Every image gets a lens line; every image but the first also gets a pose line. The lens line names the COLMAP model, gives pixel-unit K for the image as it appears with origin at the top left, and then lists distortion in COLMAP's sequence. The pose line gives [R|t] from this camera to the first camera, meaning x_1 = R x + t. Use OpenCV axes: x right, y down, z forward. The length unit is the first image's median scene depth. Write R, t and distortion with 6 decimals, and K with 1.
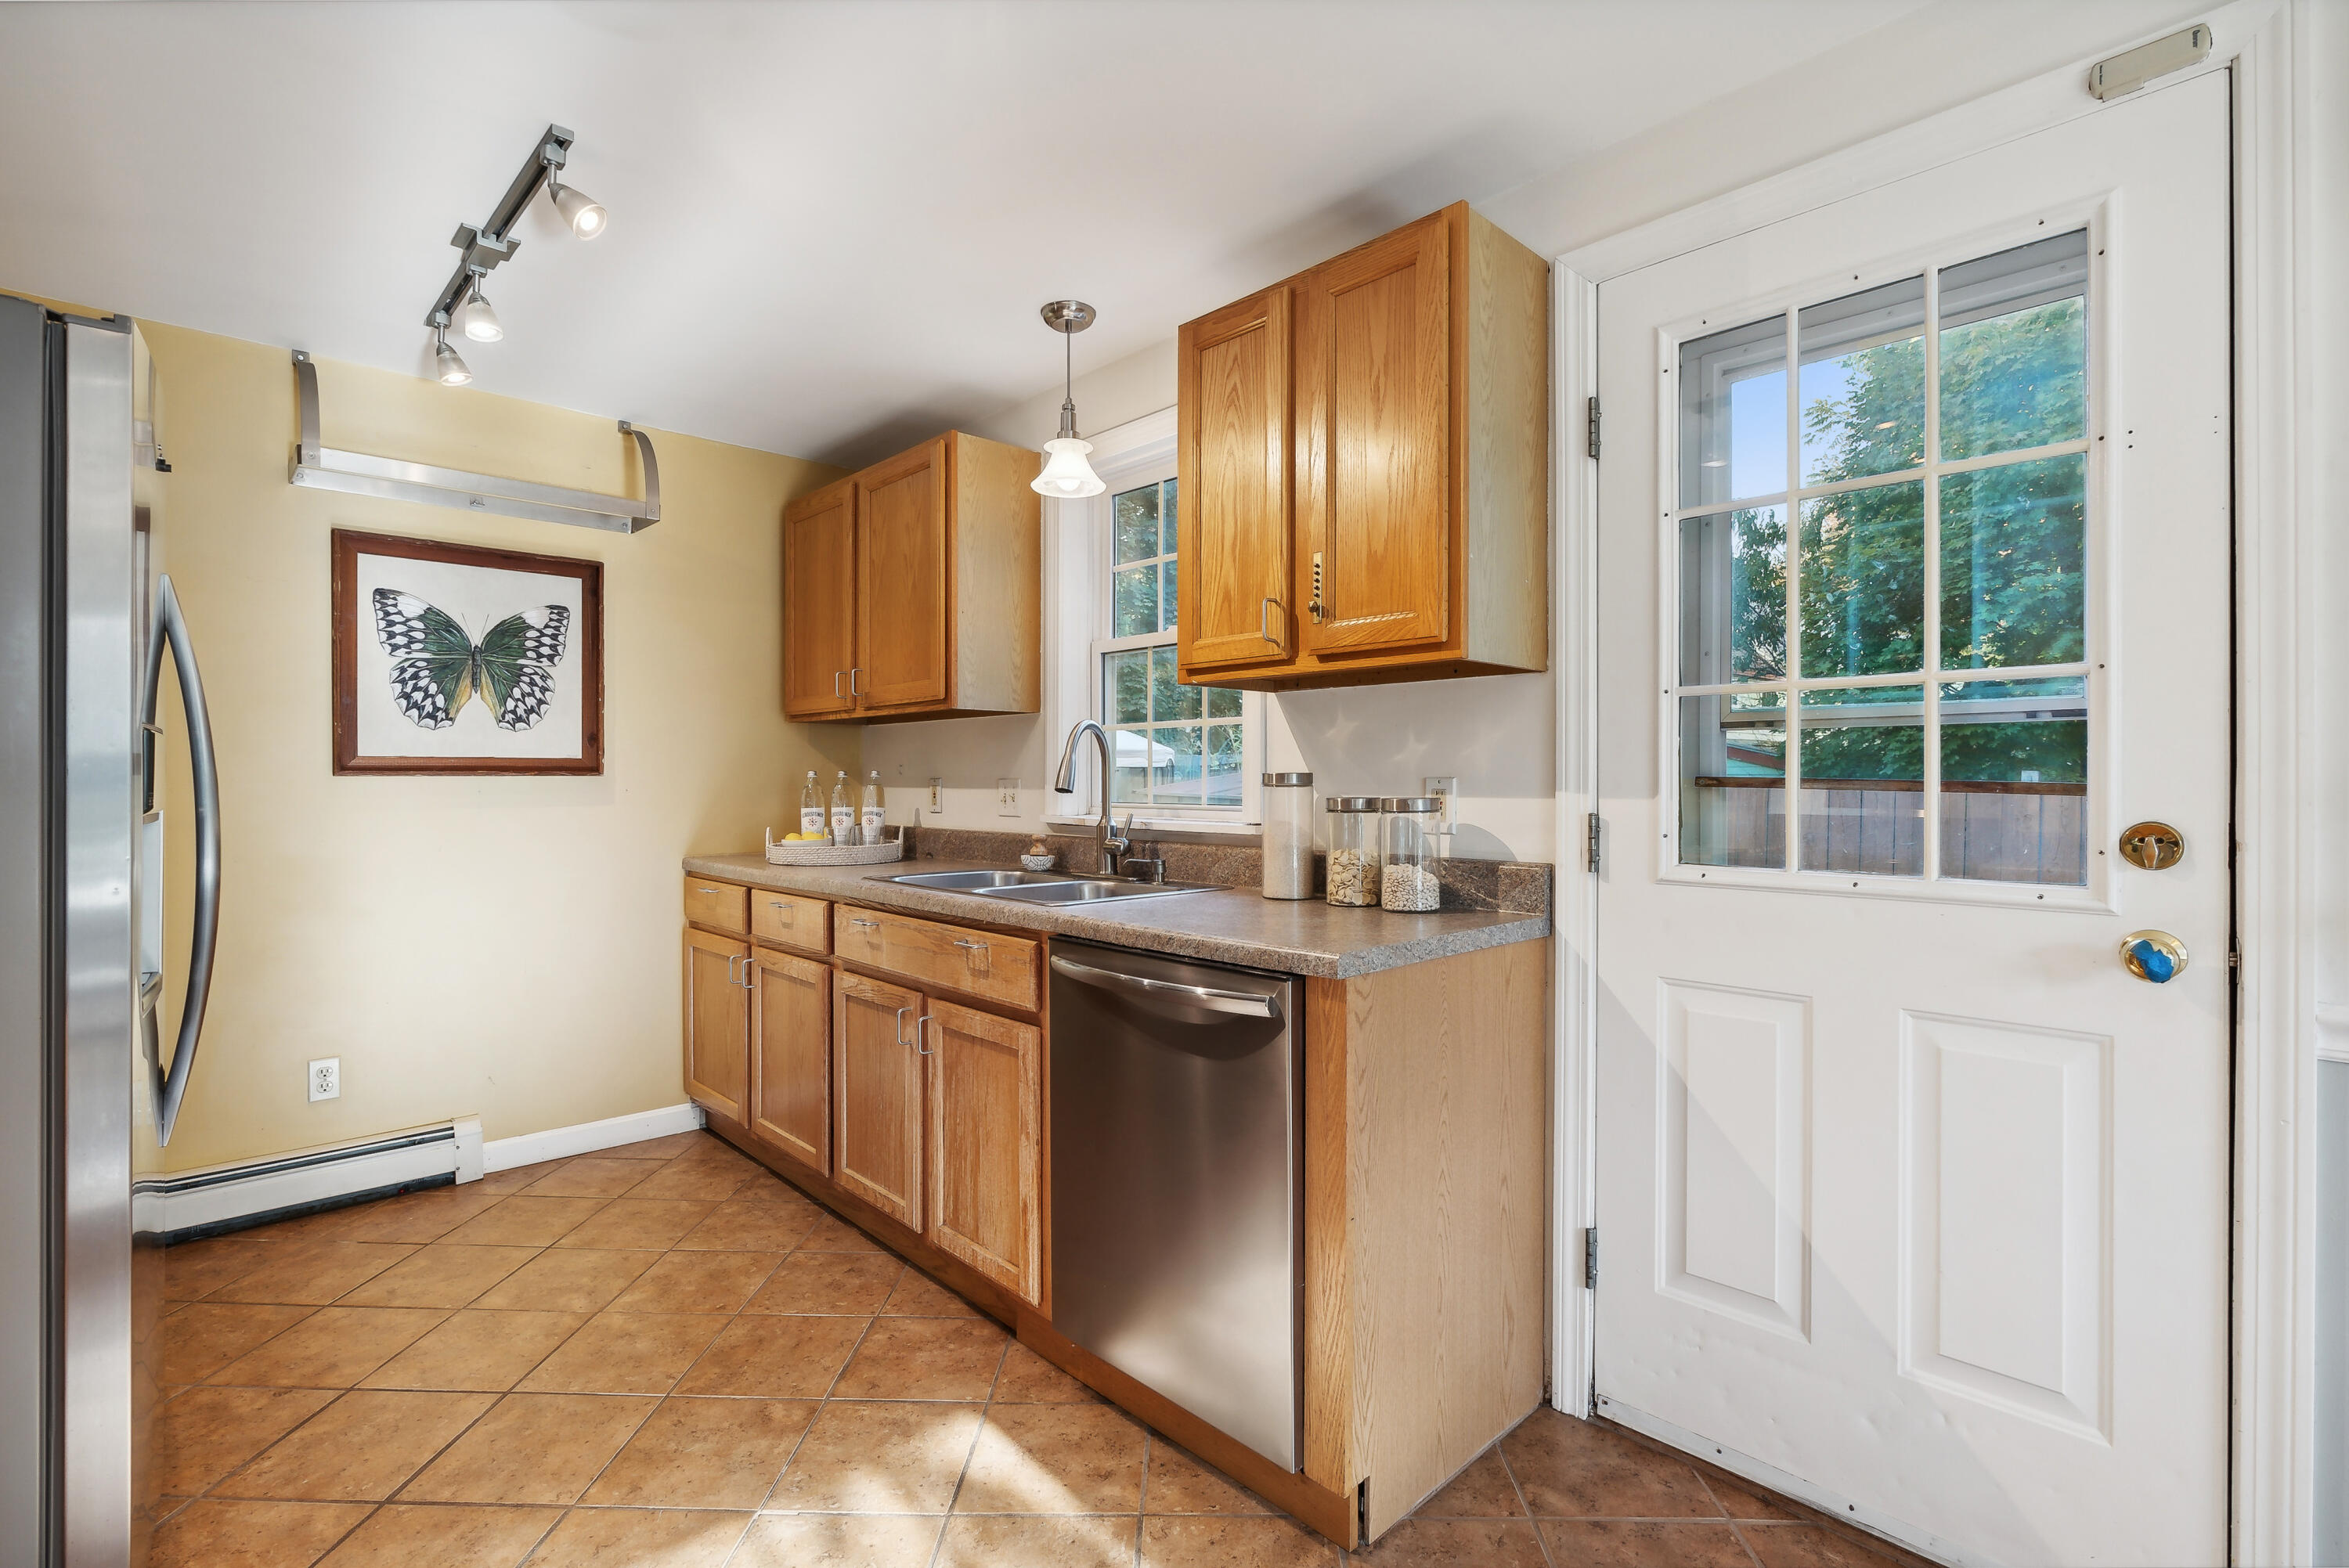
lens RADIAL K [[1096.7, 0, 1185.6], [0, 1096.7, 784.0], [0, 0, 1]] dist [-0.003939, -0.000535]
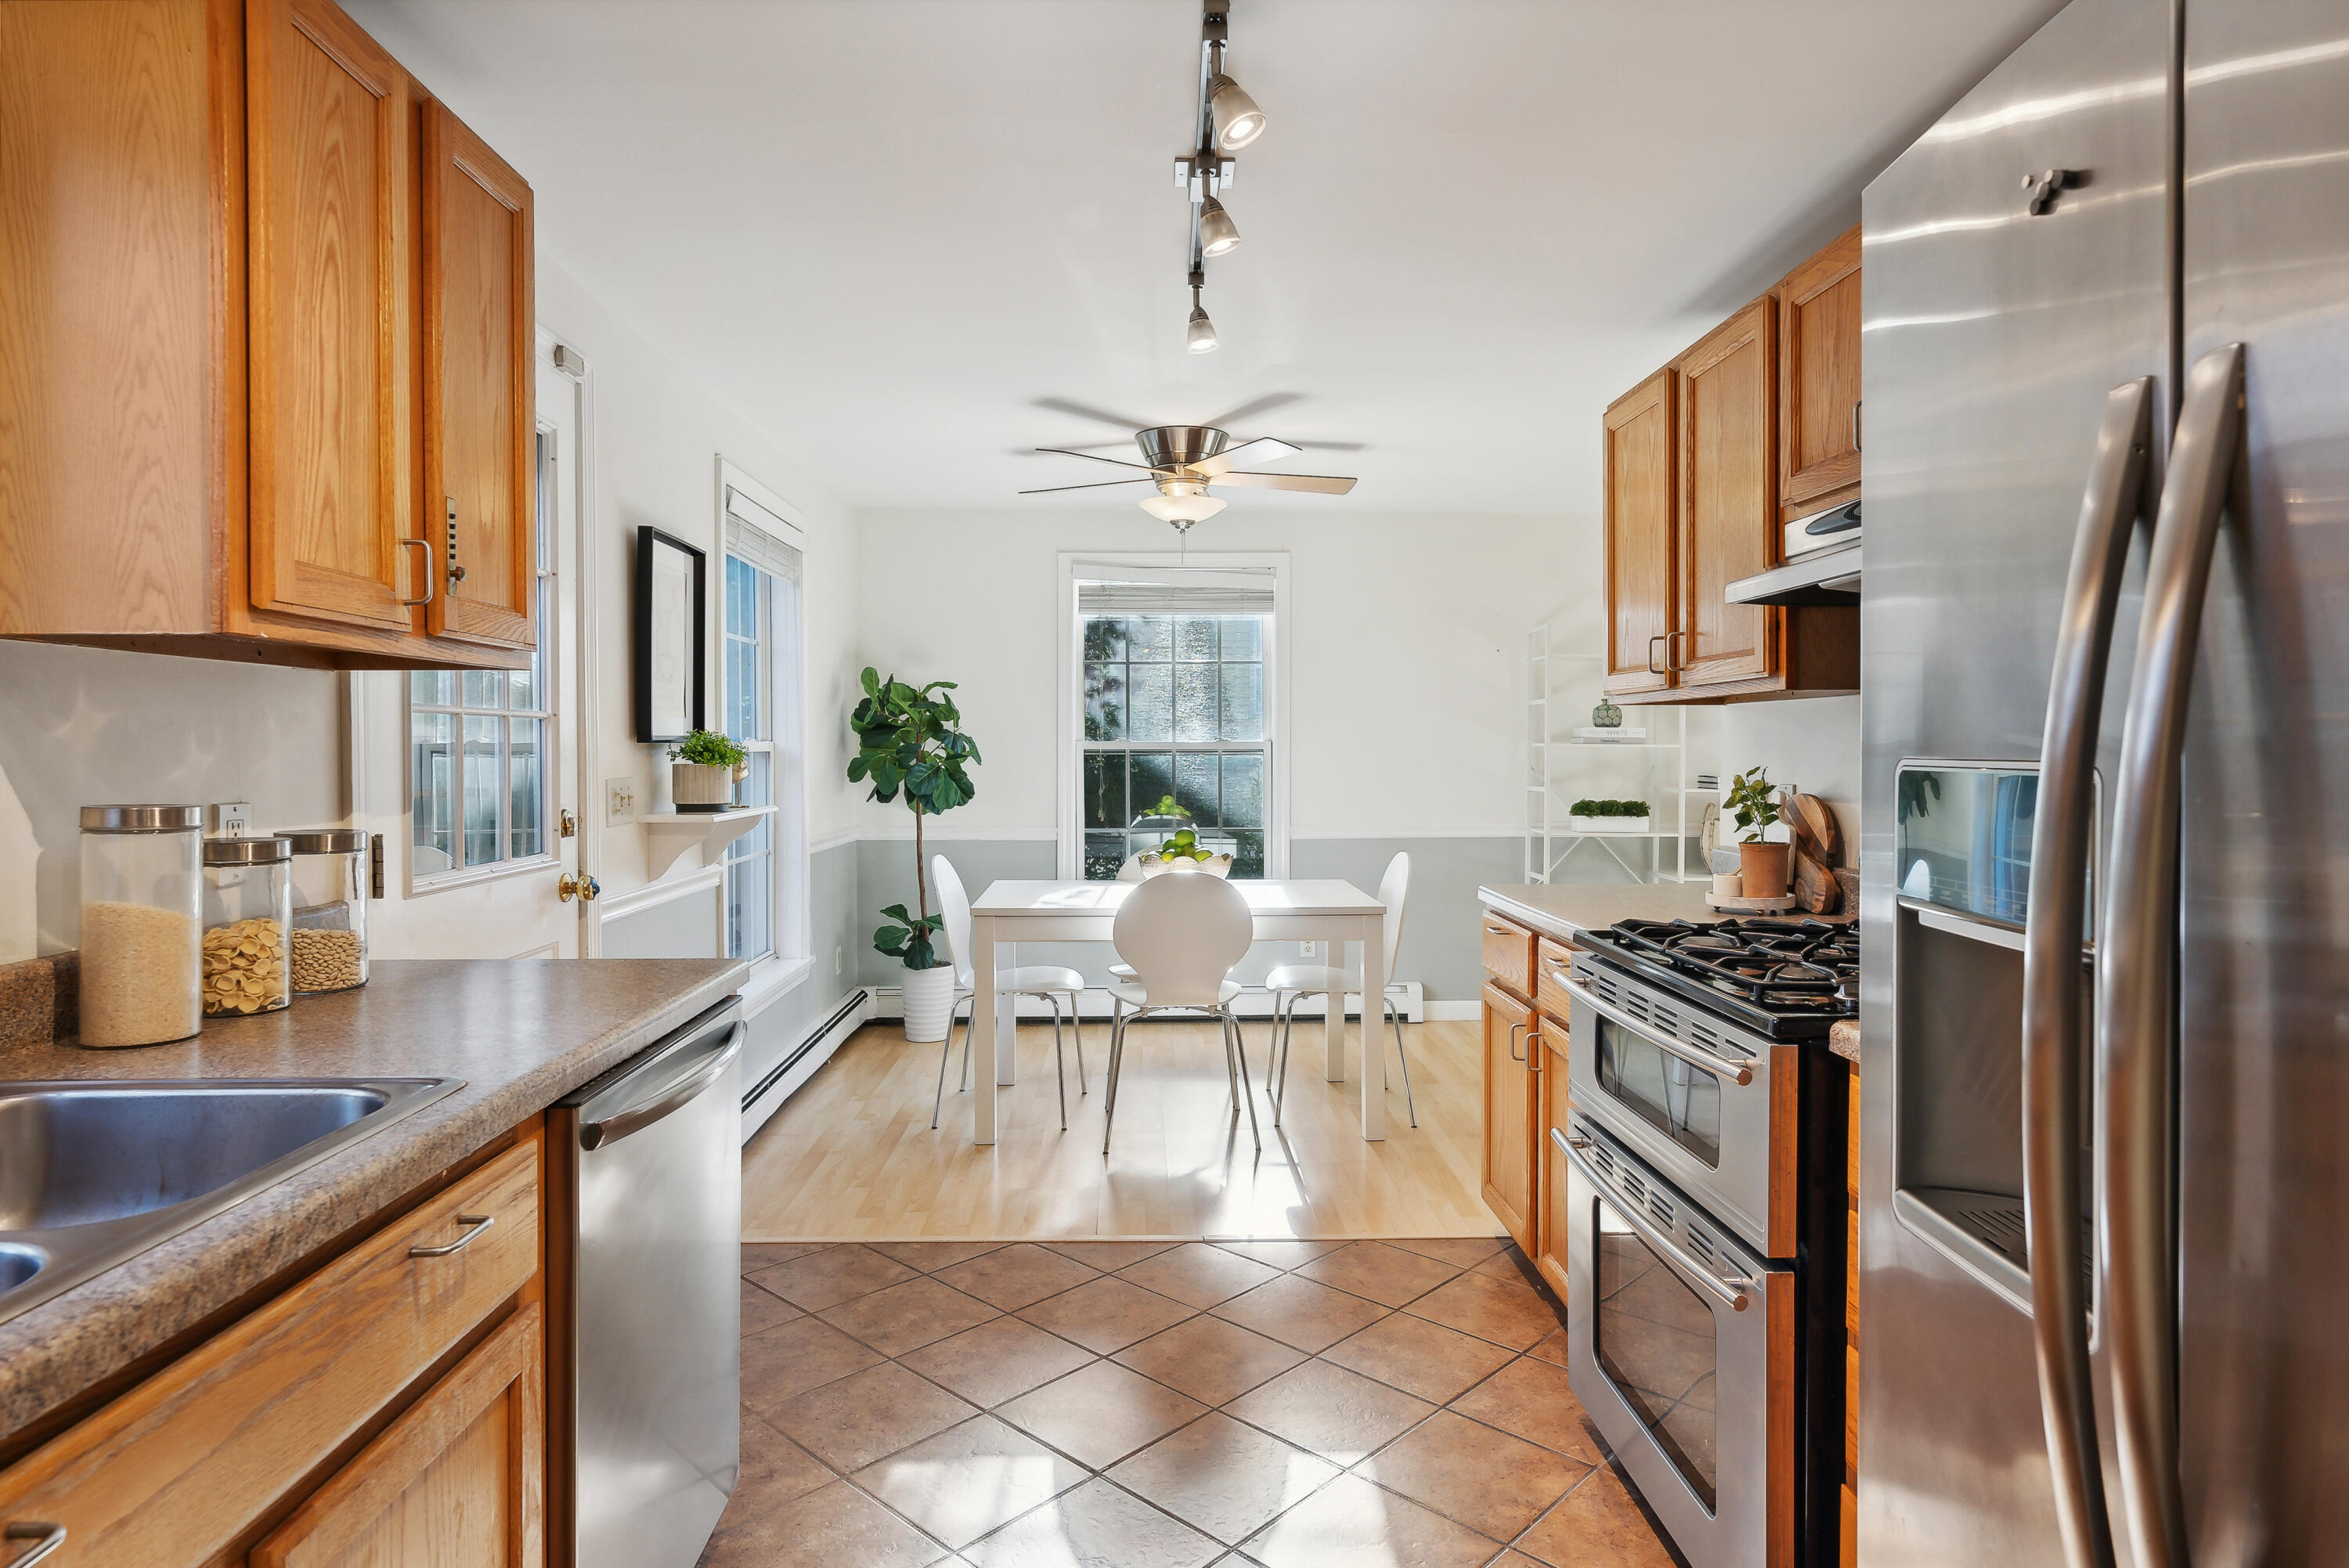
lens RADIAL K [[1295.3, 0, 1173.7], [0, 1295.3, 757.1], [0, 0, 1]] dist [-0.000034, 0.000011]
pose [[-0.753804, -0.000992, 0.657099, -0.729134], [0.004972, 0.999962, 0.007214, -0.037424], [-0.657081, 0.008705, -0.753770, 1.198899]]
